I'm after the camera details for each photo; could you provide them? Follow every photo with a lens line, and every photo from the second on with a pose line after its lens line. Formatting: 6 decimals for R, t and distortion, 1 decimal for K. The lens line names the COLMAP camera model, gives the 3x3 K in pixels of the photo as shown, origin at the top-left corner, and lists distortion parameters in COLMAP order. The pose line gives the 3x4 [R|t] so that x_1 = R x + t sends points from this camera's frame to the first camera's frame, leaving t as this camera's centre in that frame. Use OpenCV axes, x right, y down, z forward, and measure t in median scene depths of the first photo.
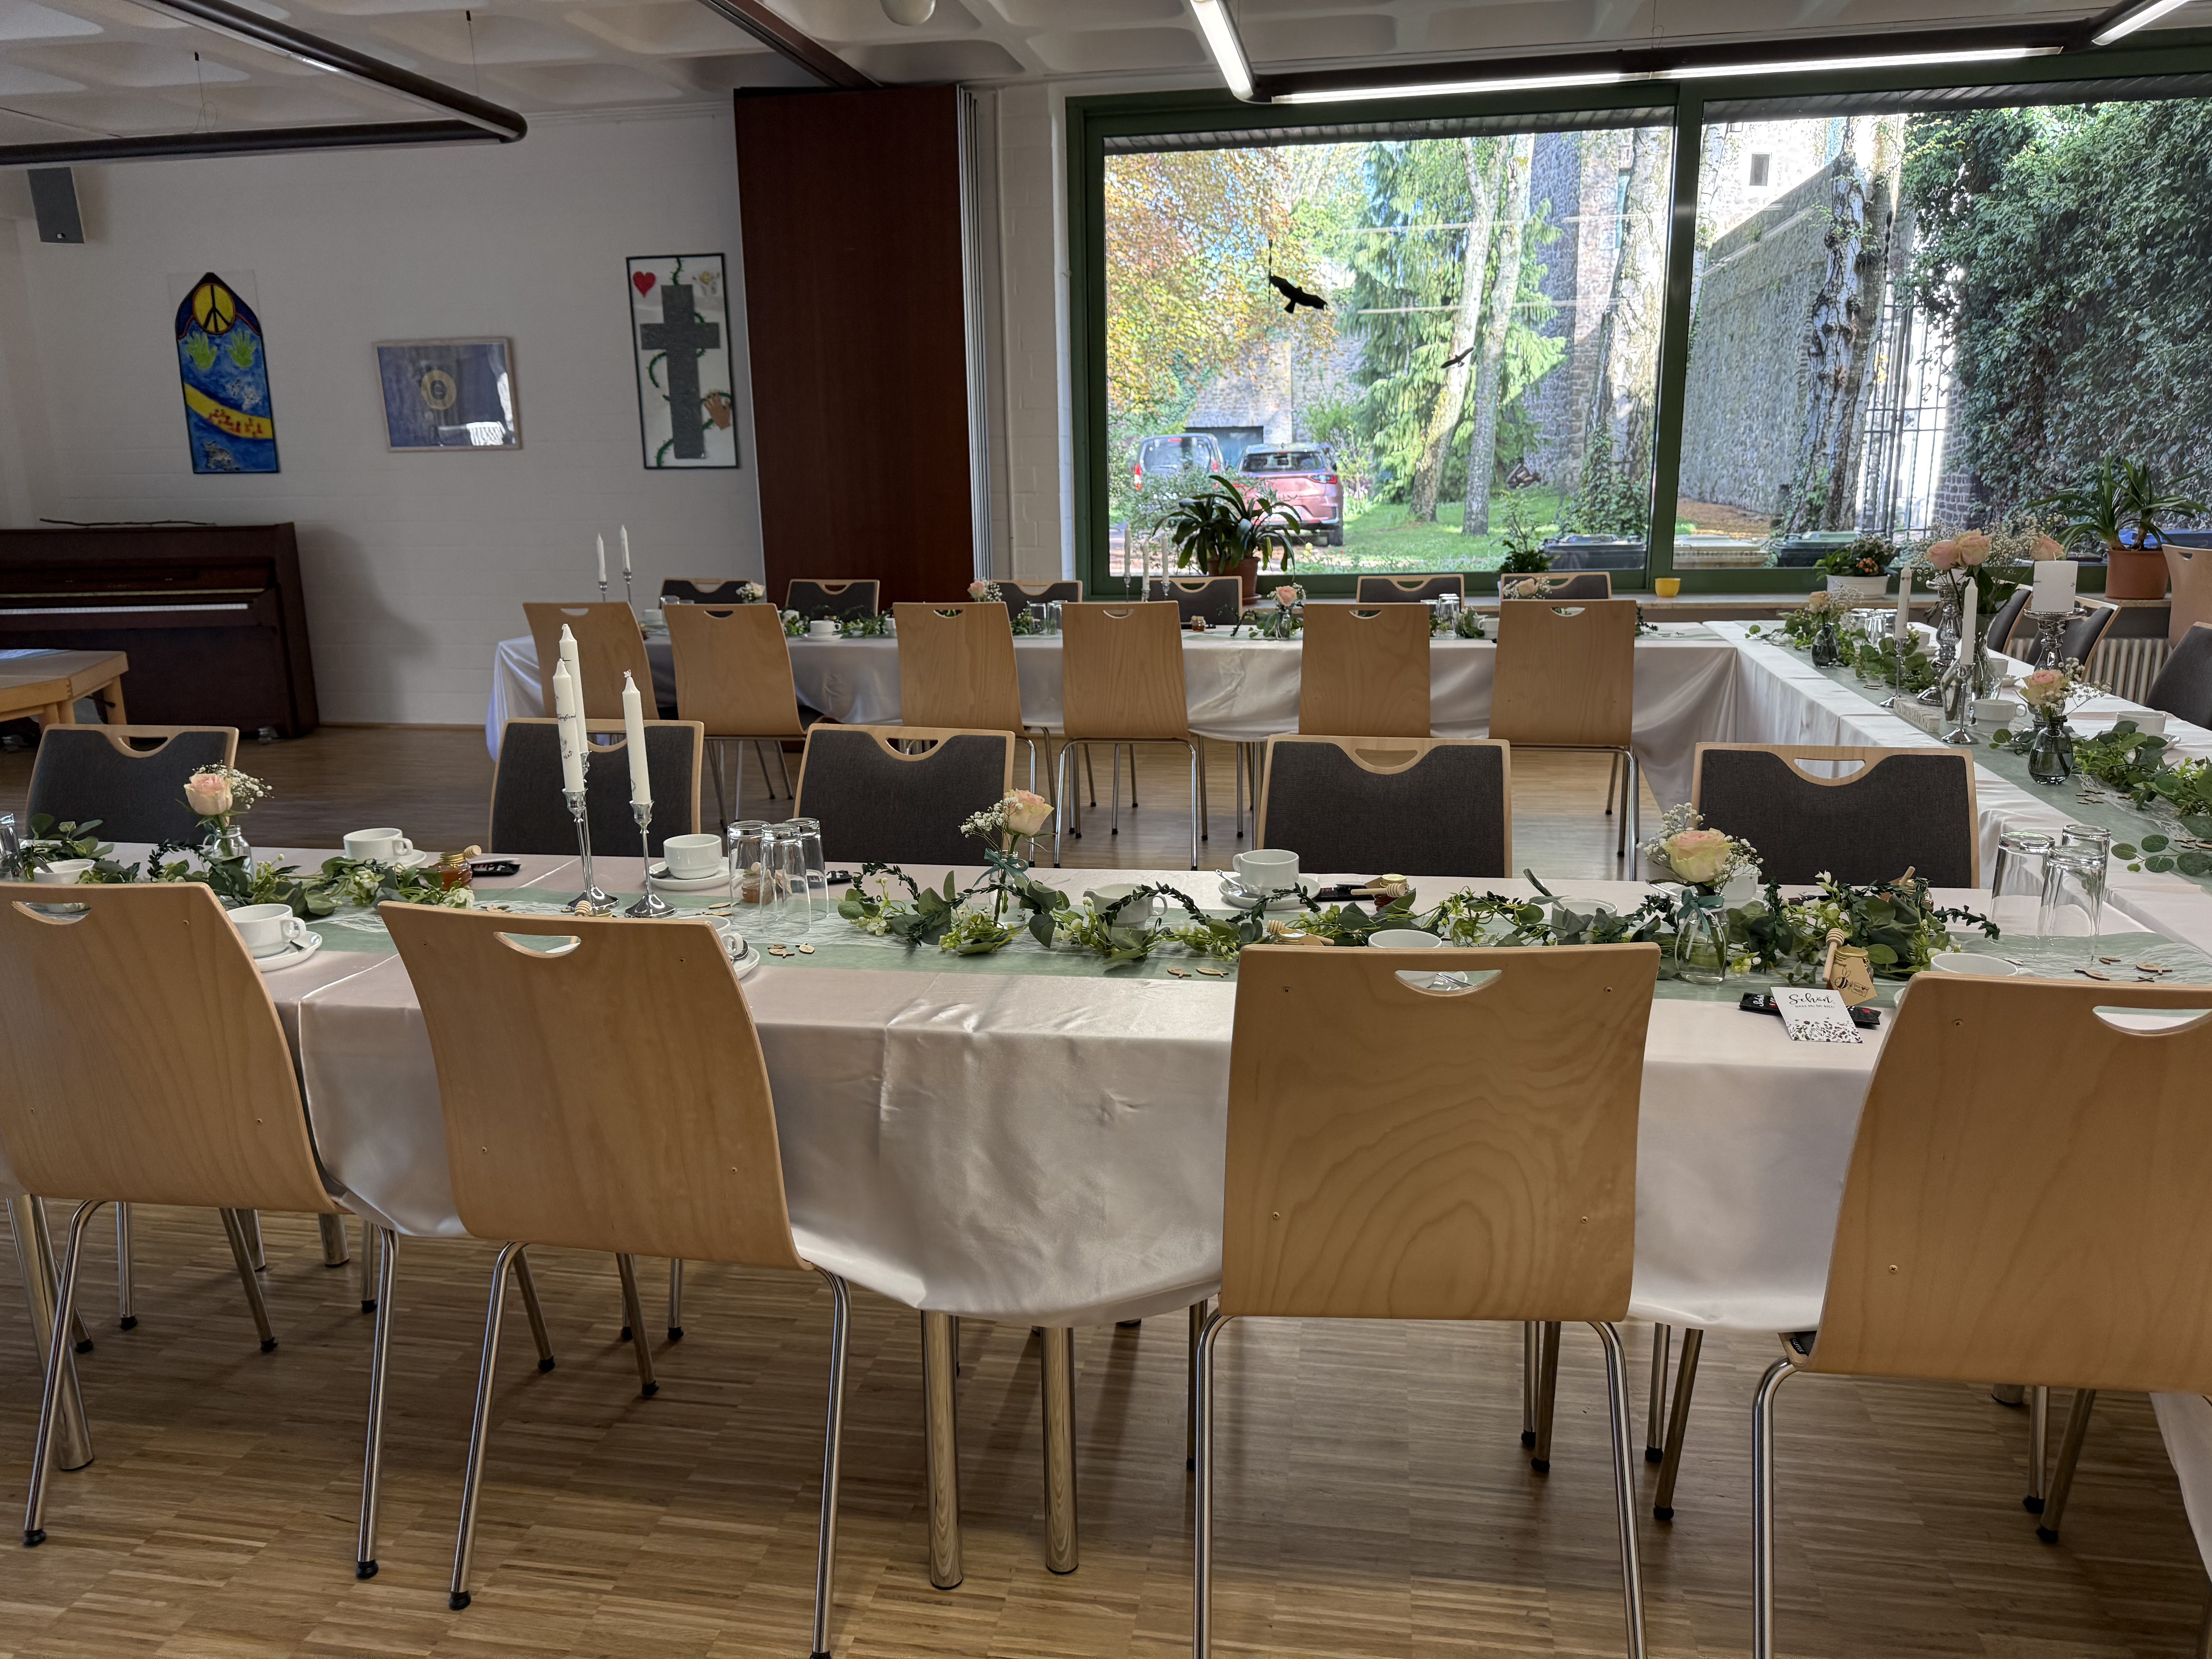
lens RADIAL K [[1549.7, 0, 1102.4], [0, 1549.7, 828.4], [0, 0, 1]] dist [0.056428, -0.071691]
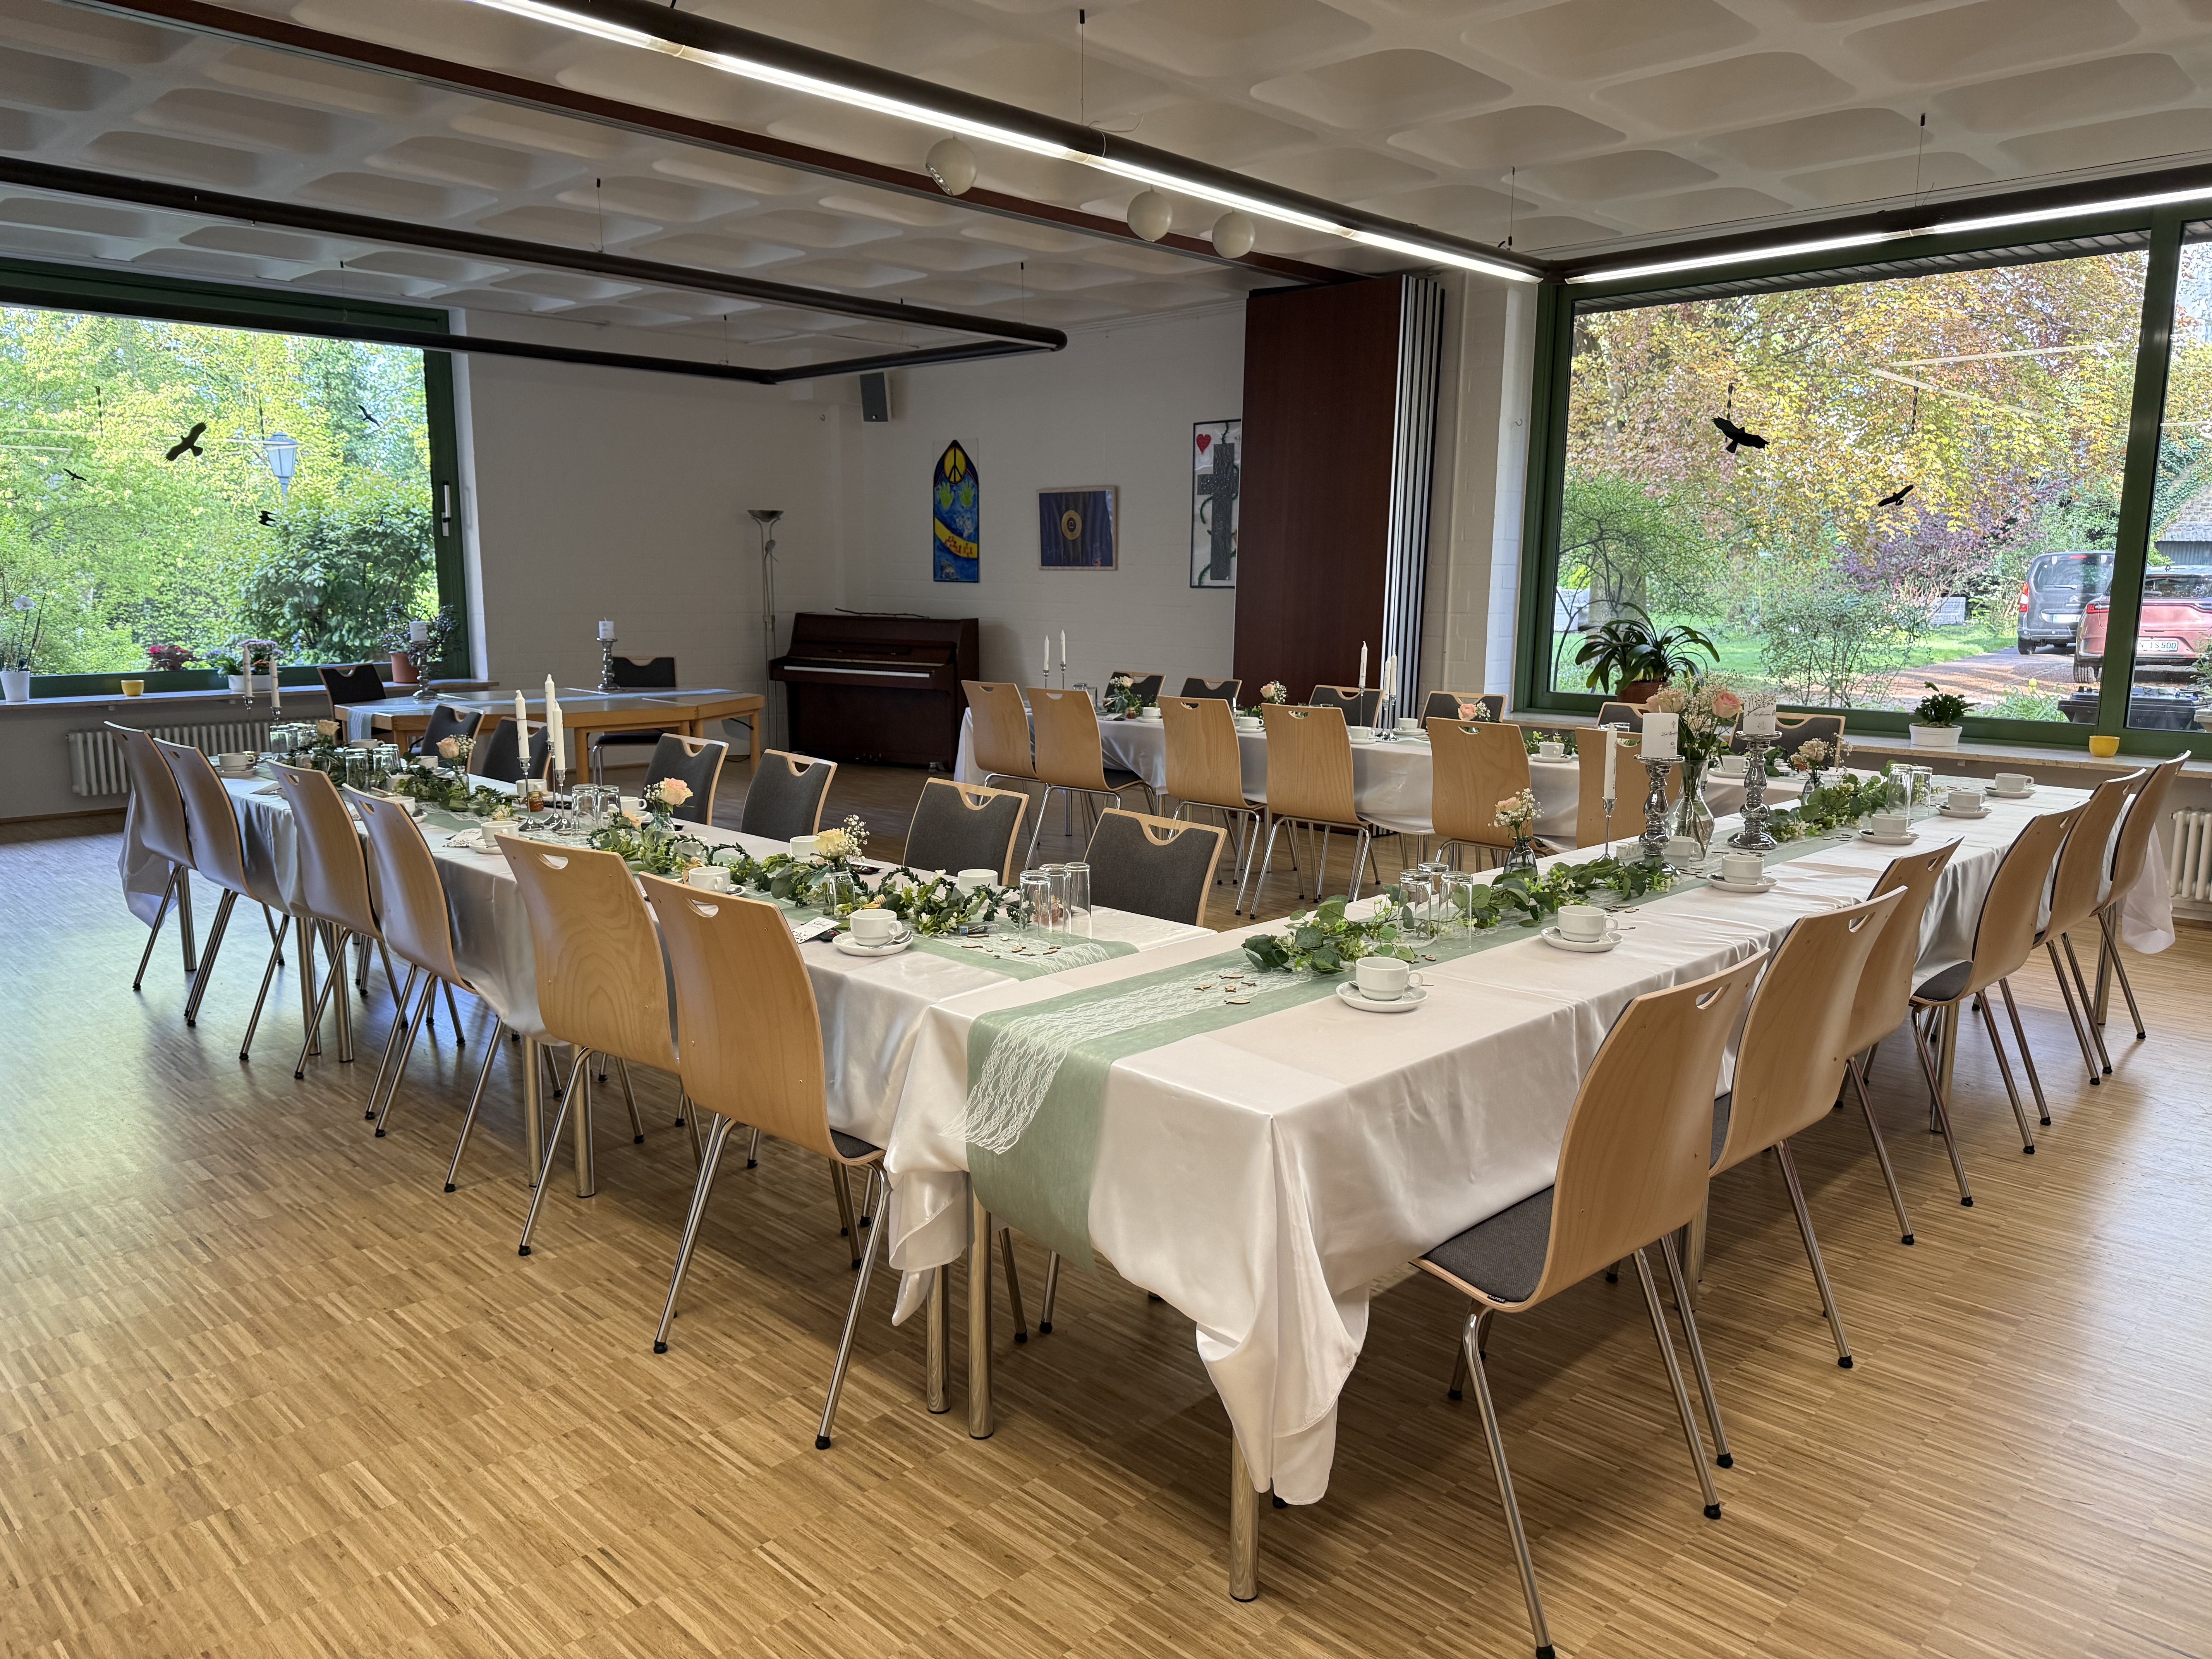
lens RADIAL K [[1549.7, 0, 1104.8], [0, 1549.7, 825.6], [0, 0, 1]] dist [0.056428, -0.071691]
pose [[0.827633, 0.112787, -0.549821, 0.390670], [-0.149038, 0.988597, -0.021549, -0.002395], [0.541121, 0.099779, 0.835005, -0.068770]]
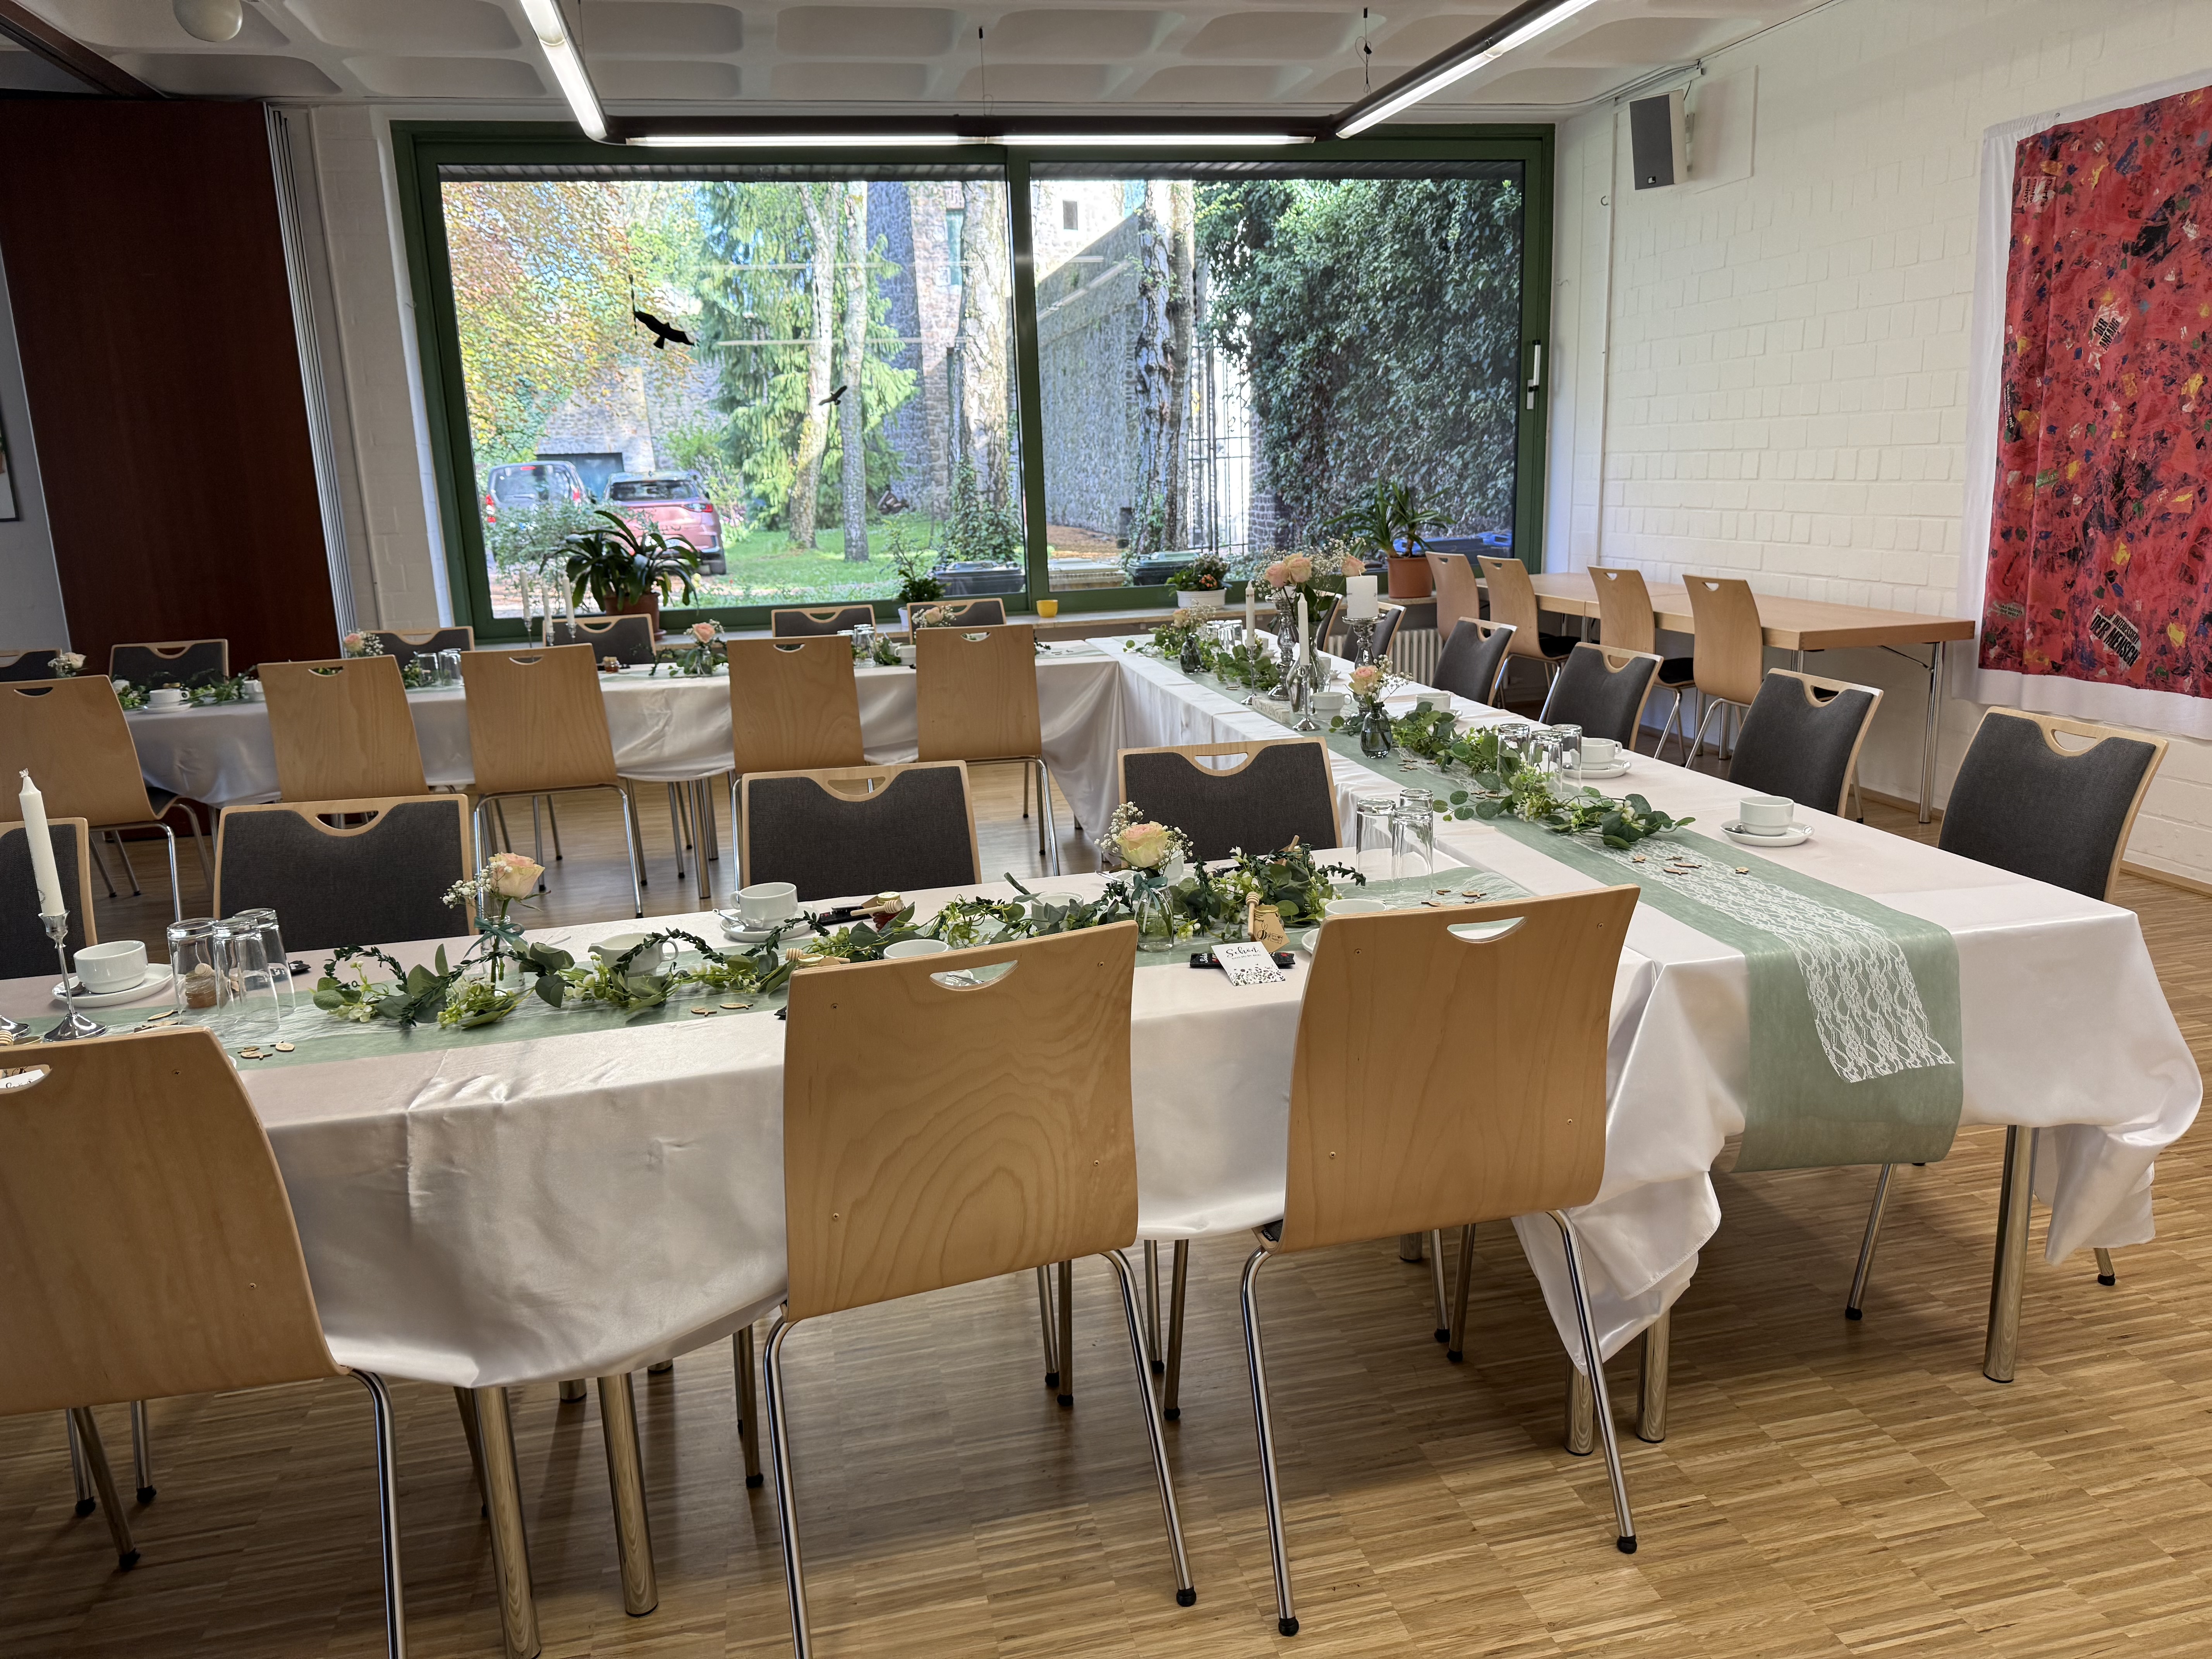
lens RADIAL K [[1549.7, 0, 1114.9], [0, 1549.7, 834.0], [0, 0, 1]] dist [0.056428, -0.071691]
pose [[0.920746, -0.105380, 0.375661, -0.022045], [0.109705, 0.993915, 0.009924, -0.001443], [-0.374421, 0.032074, 0.926704, -0.022618]]
